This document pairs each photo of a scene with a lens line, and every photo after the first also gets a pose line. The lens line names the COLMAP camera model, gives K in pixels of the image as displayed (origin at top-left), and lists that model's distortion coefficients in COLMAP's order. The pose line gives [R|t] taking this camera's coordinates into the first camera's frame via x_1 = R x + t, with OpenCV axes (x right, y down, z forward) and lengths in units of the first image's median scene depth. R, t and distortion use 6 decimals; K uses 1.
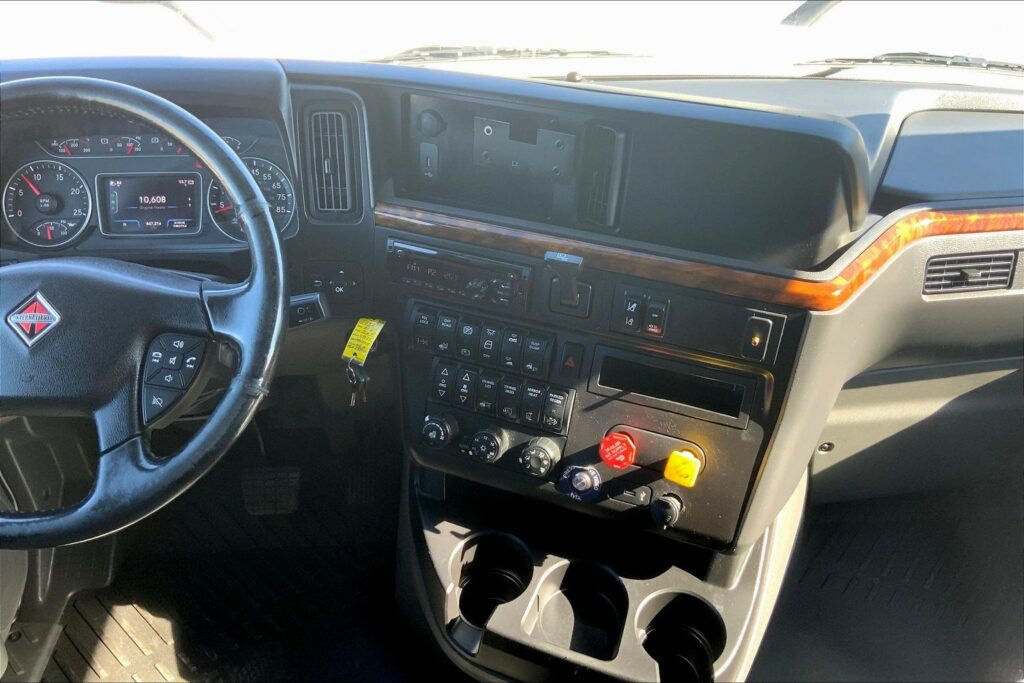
lens RADIAL K [[842.8, 0, 502.9], [0, 842.8, 334.5], [0, 0, 1]] dist [0.081727, -0.138972]
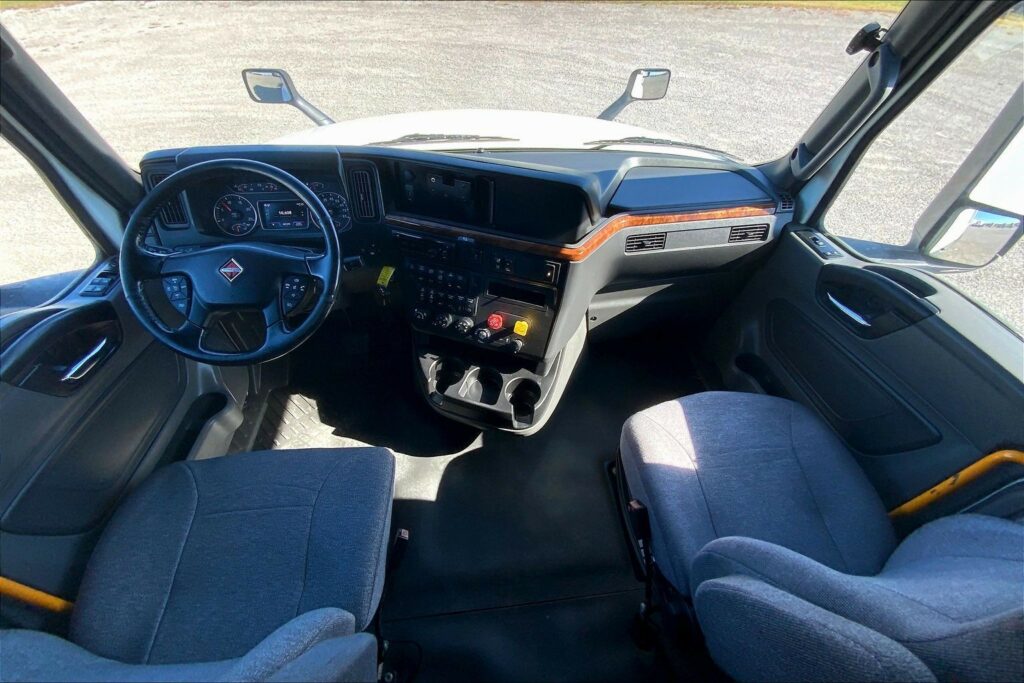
lens RADIAL K [[416.6, 0, 514.5], [0, 416.6, 339.2], [0, 0, 1]] dist [0.012557, -0.001012]
pose [[0.998442, -0.025536, 0.049605, 0.123016], [0.016874, 0.985681, 0.167777, -0.008886], [-0.053179, -0.166679, 0.984576, -0.153949]]
